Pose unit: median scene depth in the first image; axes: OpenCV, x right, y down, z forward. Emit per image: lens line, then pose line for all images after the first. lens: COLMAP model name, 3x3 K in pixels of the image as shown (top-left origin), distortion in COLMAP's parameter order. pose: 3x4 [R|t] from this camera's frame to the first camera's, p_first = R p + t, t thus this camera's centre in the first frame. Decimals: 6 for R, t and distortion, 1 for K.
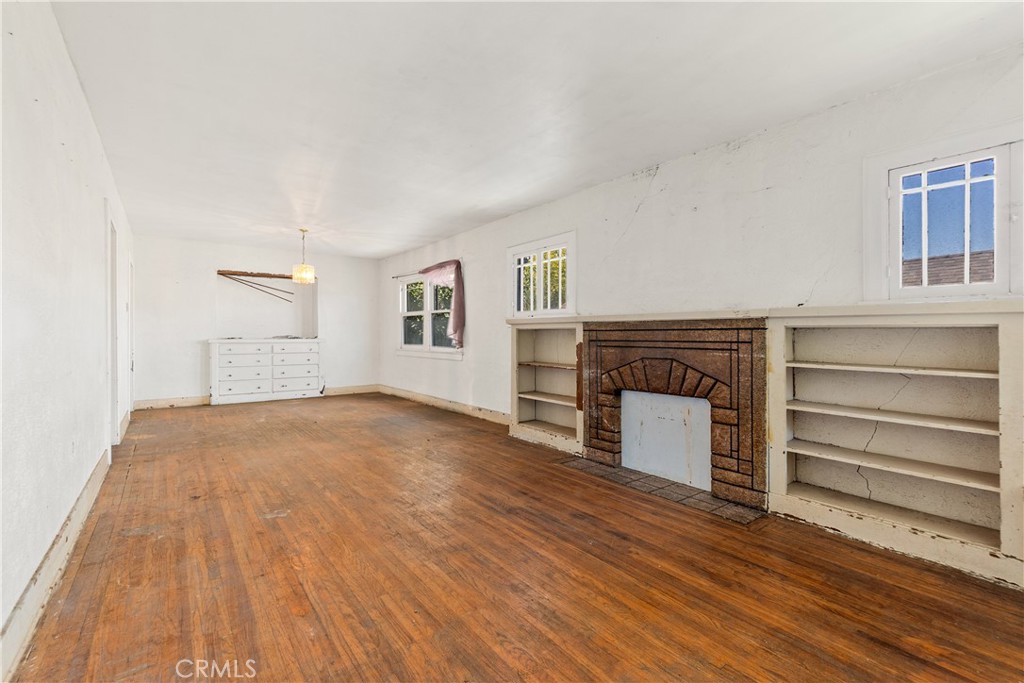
lens RADIAL K [[447.1, 0, 505.4], [0, 447.1, 339.2], [0, 0, 1]] dist [-0.003315, 0.000135]
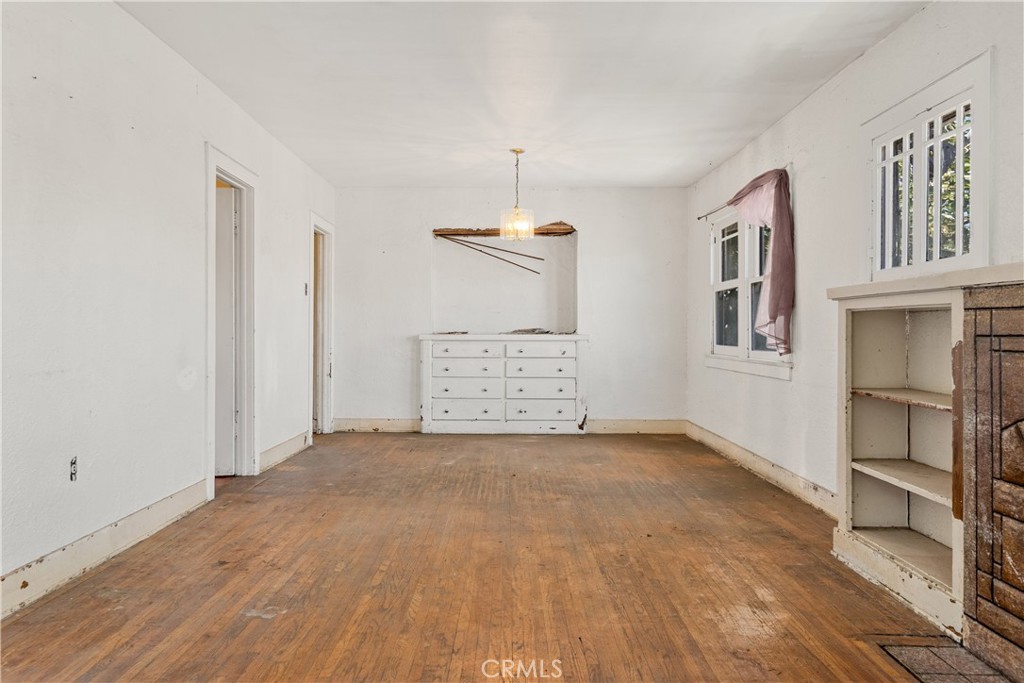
lens RADIAL K [[802.5, 0, 493.9], [0, 802.5, 338.6], [0, 0, 1]] dist [0.005275, 0.006796]
pose [[0.784068, 0.005695, -0.620649, 0.301955], [-0.005656, 0.999982, 0.002031, 0.006034], [0.620650, 0.001918, 0.784086, 0.229930]]
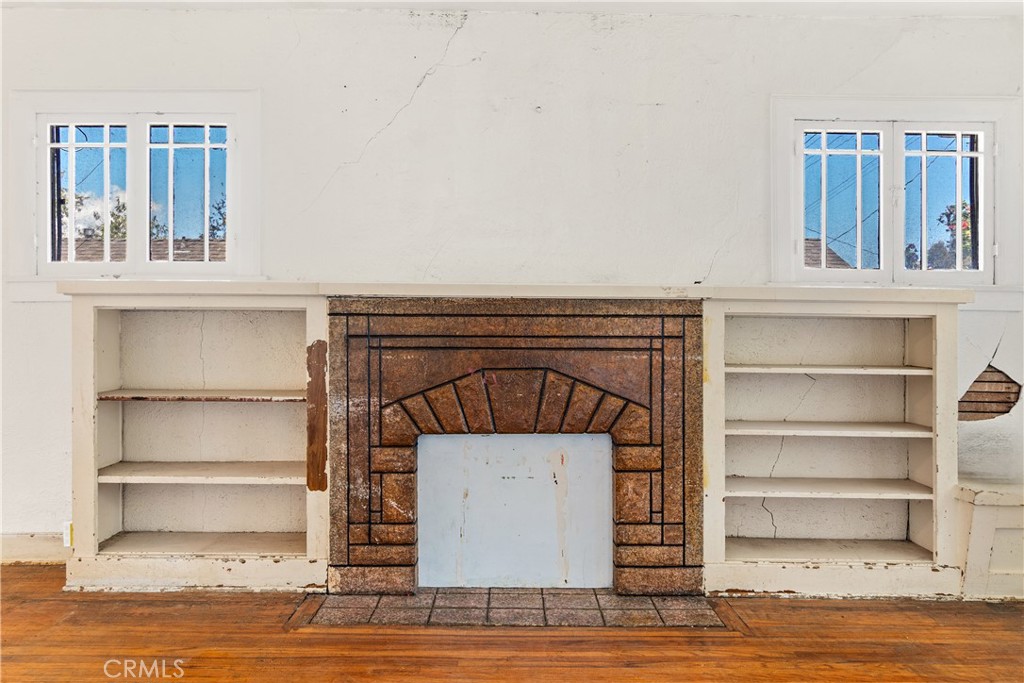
lens RADIAL K [[683.0, 0, 510.3], [0, 683.0, 328.8], [0, 0, 1]] dist [0.000073, -0.001576]
pose [[0.602531, -0.000802, 0.798095, -0.286916], [0.002980, 0.999995, -0.001245, -0.003505], [-0.798090, 0.003129, 0.602530, 0.457710]]
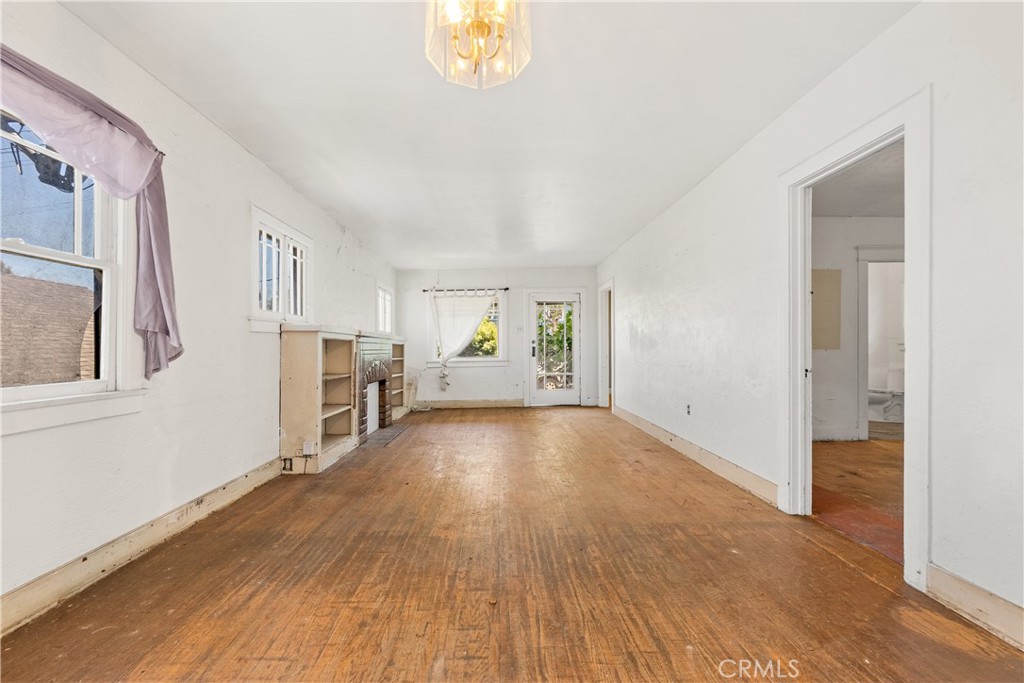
lens RADIAL K [[446.8, 0, 499.8], [0, 446.8, 341.6], [0, 0, 1]] dist [-0.001615, 0.000696]
pose [[-0.795469, 0.006646, 0.605958, -0.924097], [0.001021, 0.999953, -0.009627, -0.009062], [-0.605993, -0.007040, -0.795439, 1.838986]]
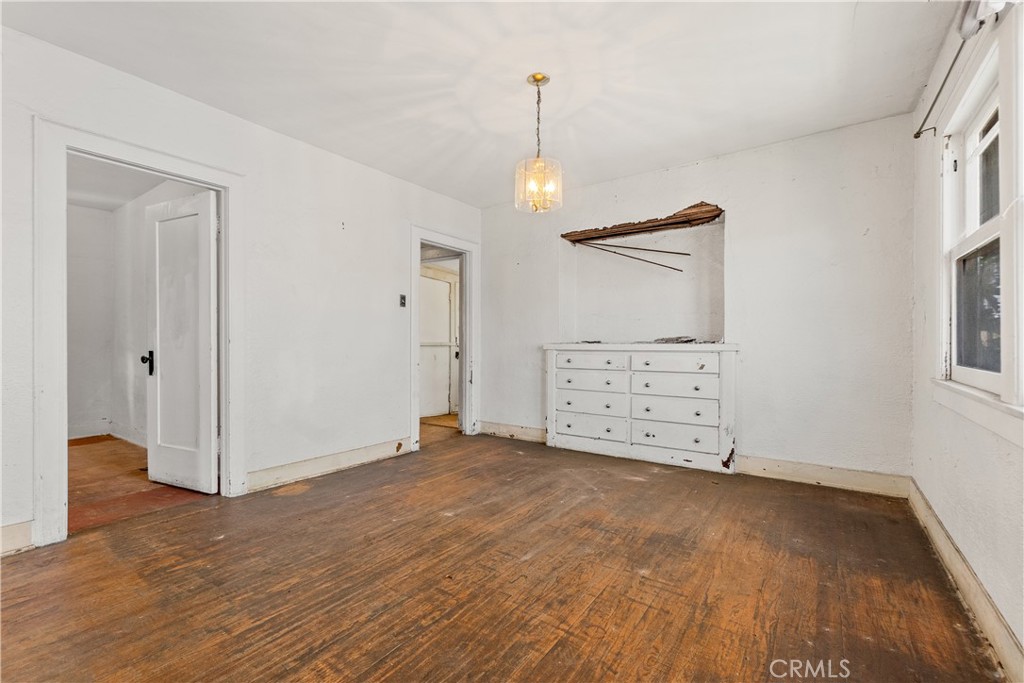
lens RADIAL K [[447.3, 0, 508.8], [0, 447.3, 345.6], [0, 0, 1]] dist [-0.000914, 0.000212]
pose [[0.290290, 0.007257, -0.956911, -0.101500], [-0.002466, 0.999974, 0.006835, -0.002939], [0.956935, 0.000376, 0.290300, 1.368578]]
